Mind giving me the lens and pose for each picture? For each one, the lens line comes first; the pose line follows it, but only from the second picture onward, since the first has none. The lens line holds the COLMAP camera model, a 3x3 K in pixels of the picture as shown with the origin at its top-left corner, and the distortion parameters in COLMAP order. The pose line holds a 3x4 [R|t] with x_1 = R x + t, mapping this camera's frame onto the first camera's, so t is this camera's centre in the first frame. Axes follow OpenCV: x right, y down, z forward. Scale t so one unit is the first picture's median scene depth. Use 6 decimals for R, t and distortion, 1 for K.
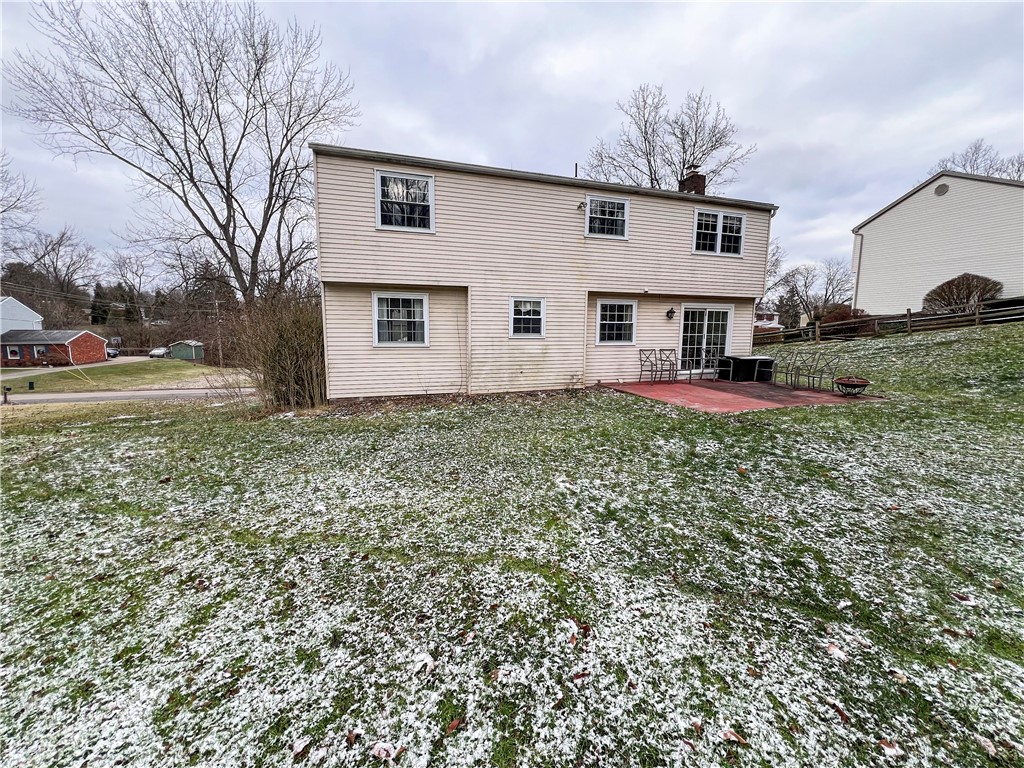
lens RADIAL K [[411.7, 0, 512.0], [0, 411.7, 384.0], [0, 0, 1]] dist [-0.001225, -0.000574]
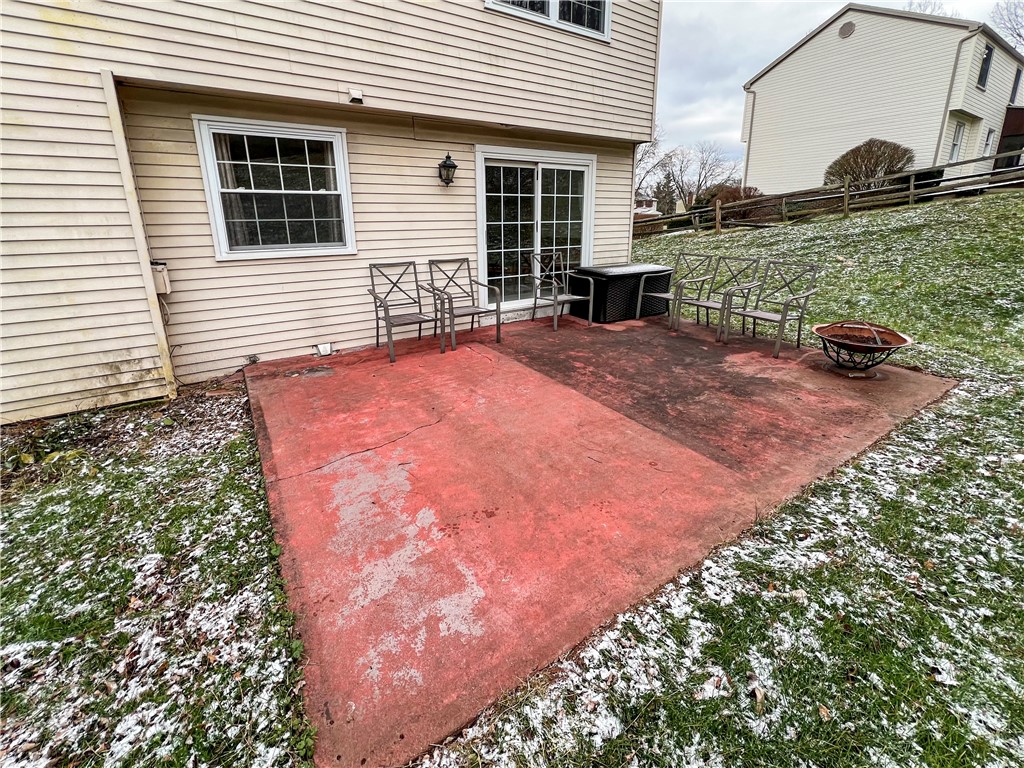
lens RADIAL K [[410.6, 0, 508.5], [0, 410.6, 322.3], [0, 0, 1]] dist [0.000009, -0.006682]
pose [[0.971317, -0.073939, 0.225999, 0.324453], [0.048550, 0.992073, 0.115909, -0.063922], [-0.232778, -0.101613, 0.967207, 0.553046]]
